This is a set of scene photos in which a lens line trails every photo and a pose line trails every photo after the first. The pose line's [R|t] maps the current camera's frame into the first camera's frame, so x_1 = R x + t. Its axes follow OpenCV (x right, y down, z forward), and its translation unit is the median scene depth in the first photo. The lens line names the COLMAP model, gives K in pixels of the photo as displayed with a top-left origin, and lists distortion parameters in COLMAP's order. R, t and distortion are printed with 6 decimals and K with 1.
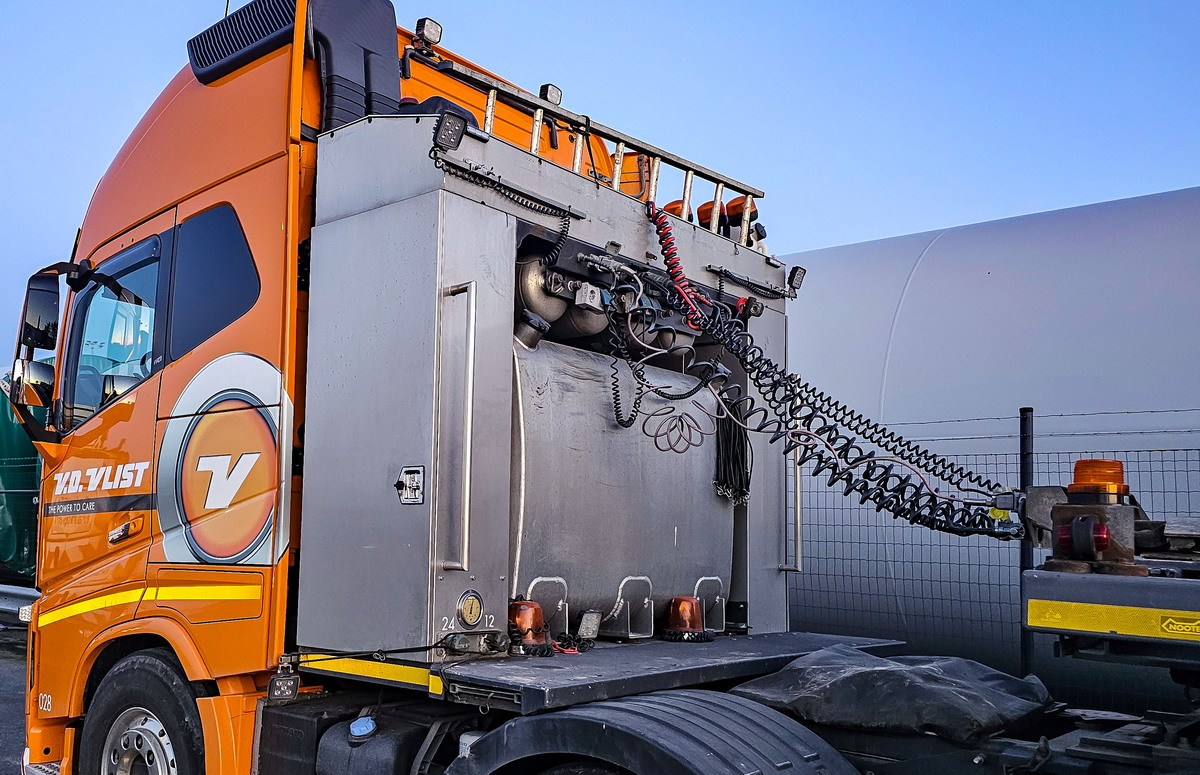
lens RADIAL K [[1037.8, 0, 441.3], [0, 1037.8, 461.3], [0, 0, 1]] dist [0.090010, -0.072302]
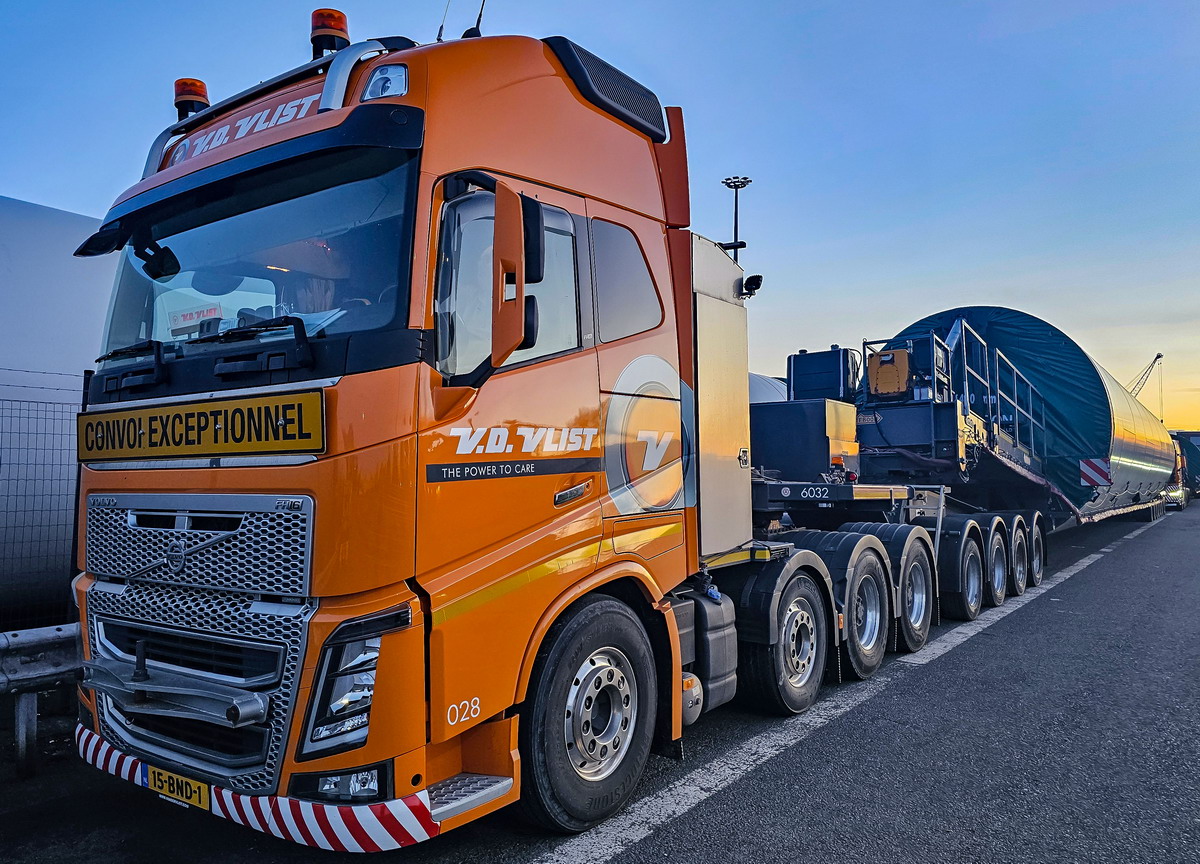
lens RADIAL K [[864.8, 0, 596.4], [0, 864.8, 422.6], [0, 0, 1]] dist [0.069340, -0.033515]
pose [[-0.150729, 0.031848, 0.988062, -1.299692], [-0.066686, 0.996877, -0.042305, 0.036193], [-0.986323, -0.072266, -0.148134, 1.244504]]
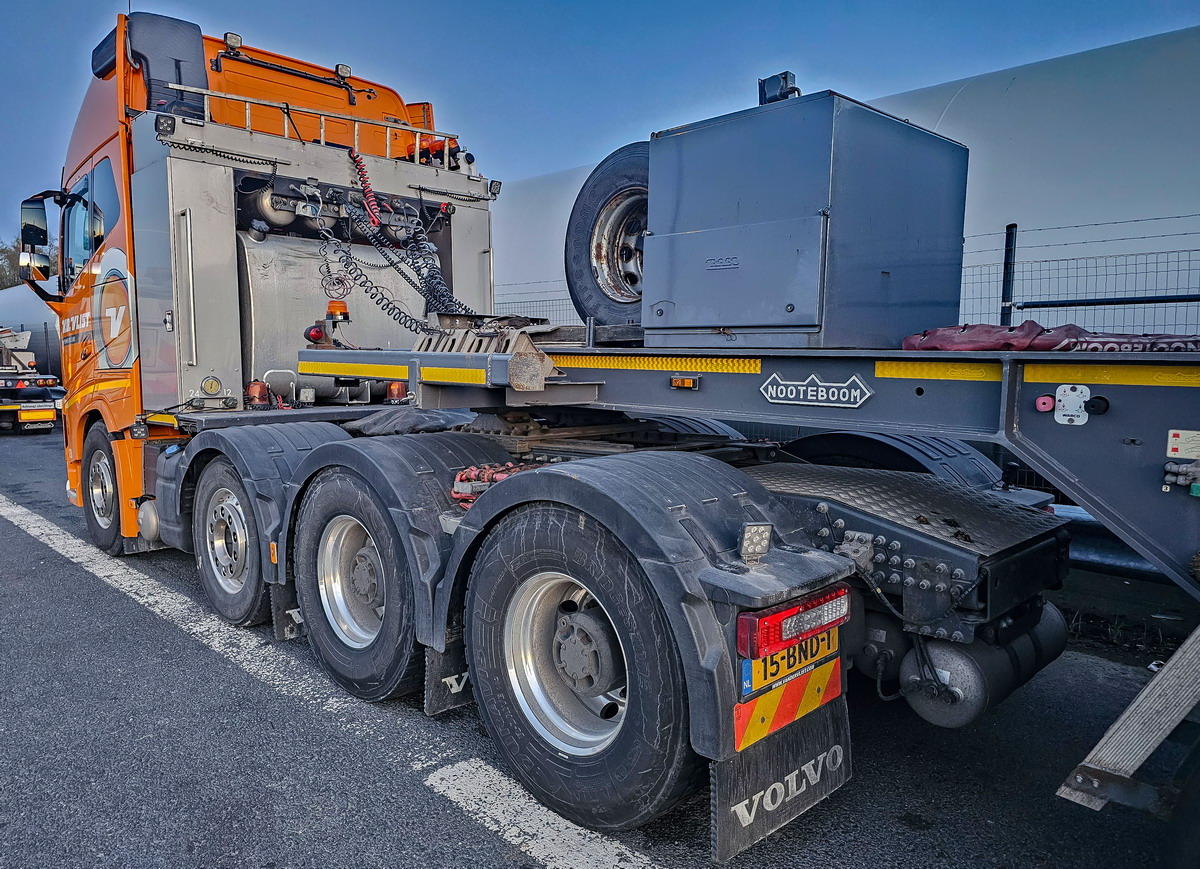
lens RADIAL K [[824.6, 0, 587.9], [0, 824.6, 436.2], [0, 0, 1]] dist [0.044053, -0.026611]
pose [[0.999433, -0.029110, -0.016937, 0.615864], [0.031426, 0.986908, 0.158192, 0.011784], [0.012110, -0.158635, 0.987263, -0.424993]]
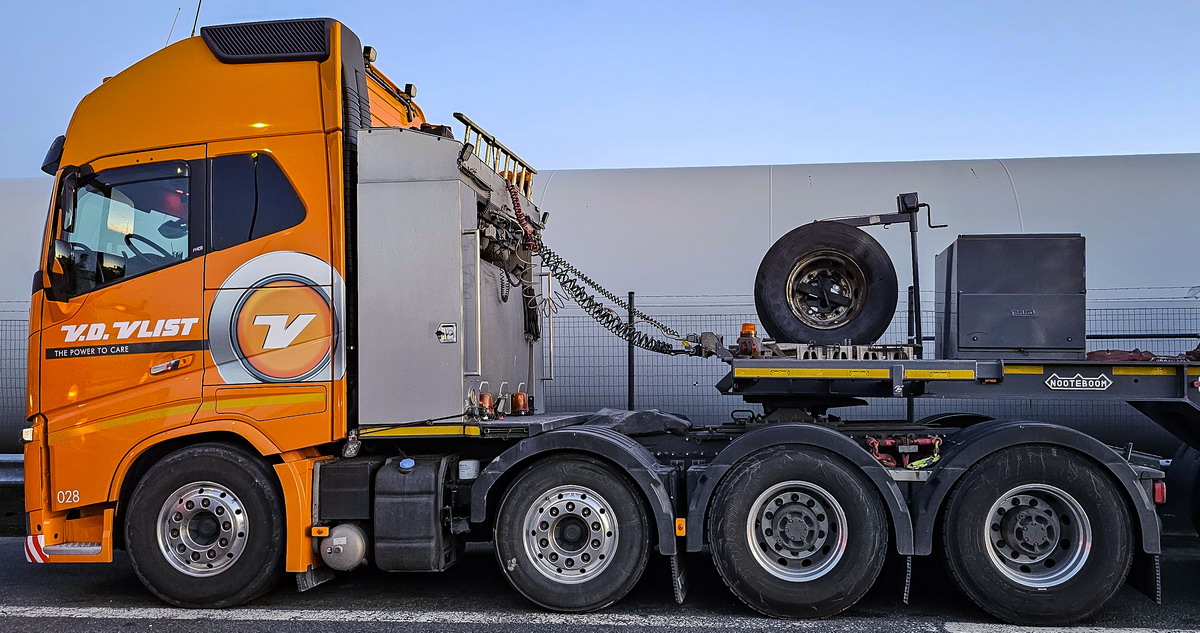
lens RADIAL K [[977.5, 0, 650.3], [0, 977.5, 350.9], [0, 0, 1]] dist [0.060018, -0.056963]
pose [[0.782083, -0.014038, 0.623016, -0.711637], [-0.009424, 0.999365, 0.034348, -0.008028], [-0.623102, -0.032735, 0.781455, -0.539383]]
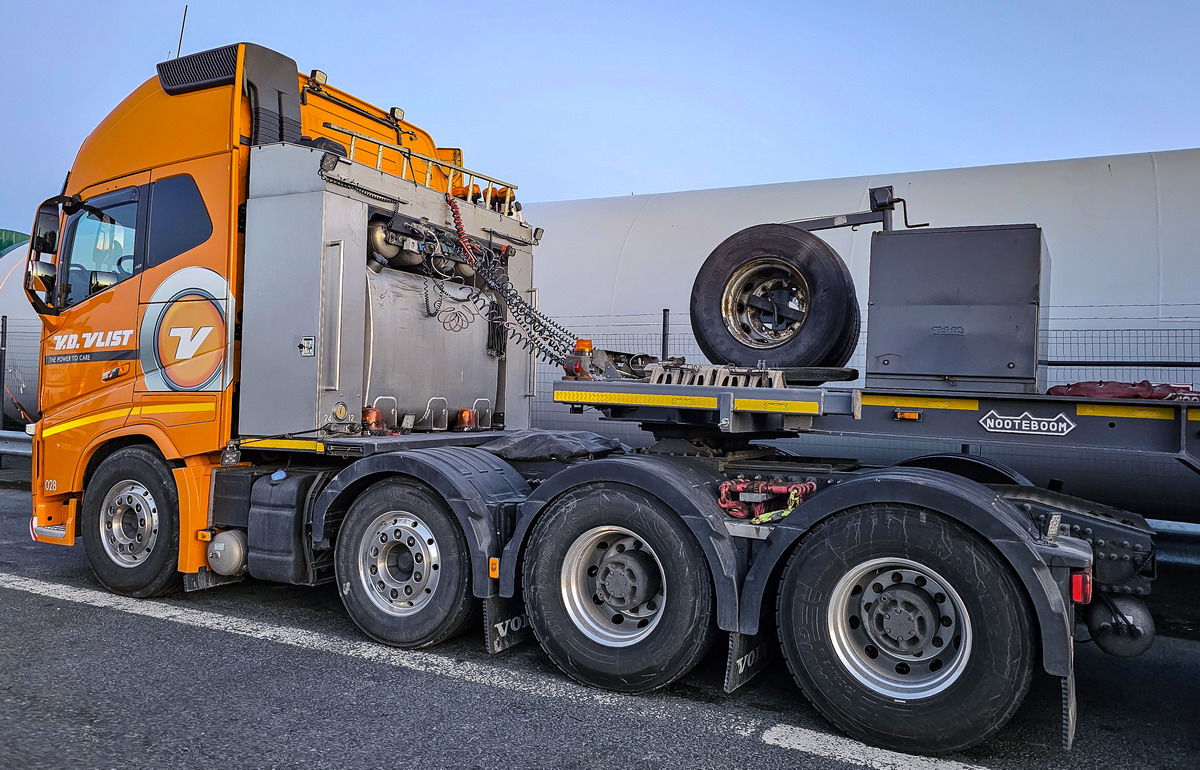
lens RADIAL K [[863.2, 0, 621.1], [0, 863.2, 368.2], [0, 0, 1]] dist [0.054907, -0.048202]
pose [[0.950091, 0.005119, 0.311931, 0.016788], [-0.018294, 0.999059, 0.039325, -0.008000], [-0.311436, -0.043069, 0.949291, -0.566452]]
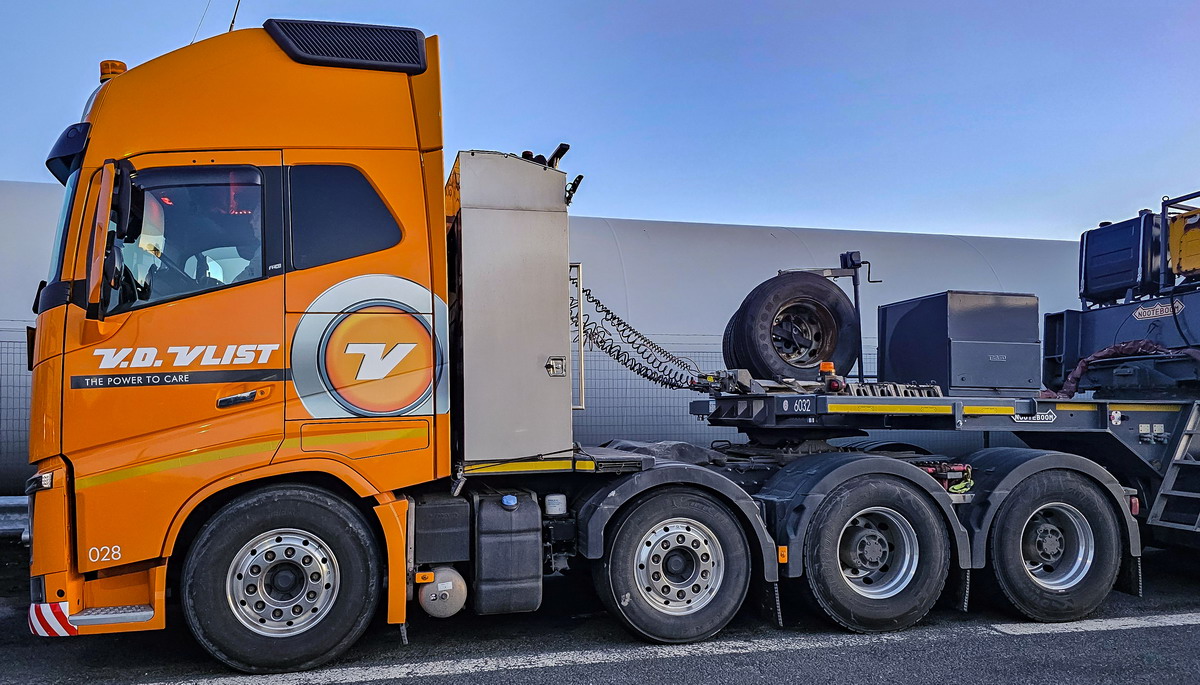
lens RADIAL K [[860.0, 0, 575.0], [0, 860.0, 370.5], [0, 0, 1]] dist [0.053162, -0.035874]
pose [[0.535146, 0.004359, 0.844748, -1.093759], [-0.033357, 0.999316, 0.015975, 0.003582], [-0.844100, -0.036727, 0.534926, 0.110357]]
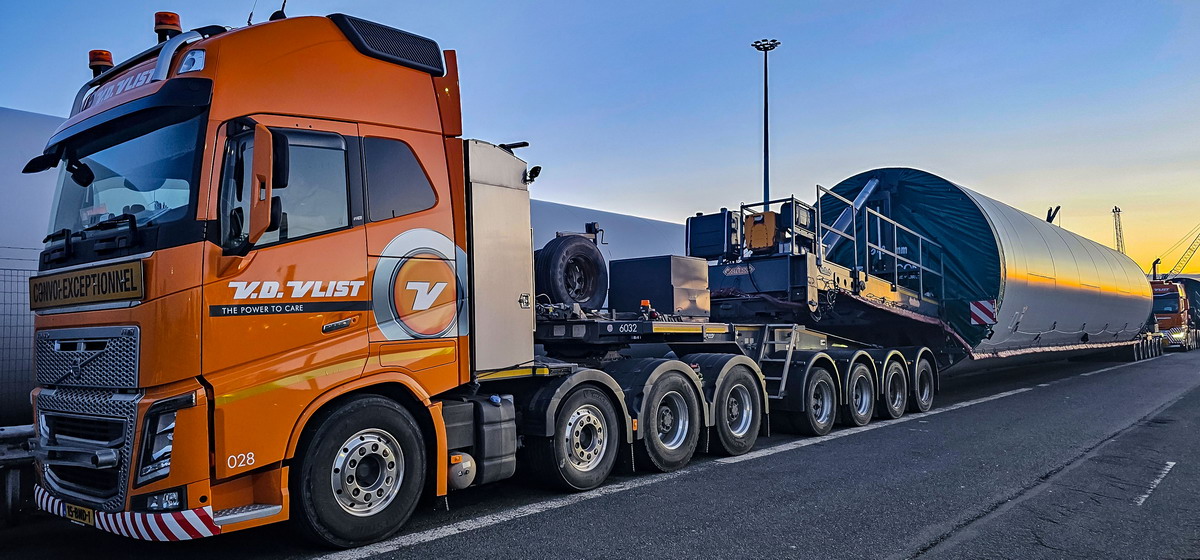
lens RADIAL K [[834.1, 0, 604.5], [0, 834.1, 286.1], [0, 0, 1]] dist [0.053934, -0.020672]
pose [[-0.089652, 0.024634, 0.995669, -1.772109], [-0.050227, 0.998310, -0.029222, 0.029956], [-0.994706, -0.052630, -0.088263, 0.810302]]
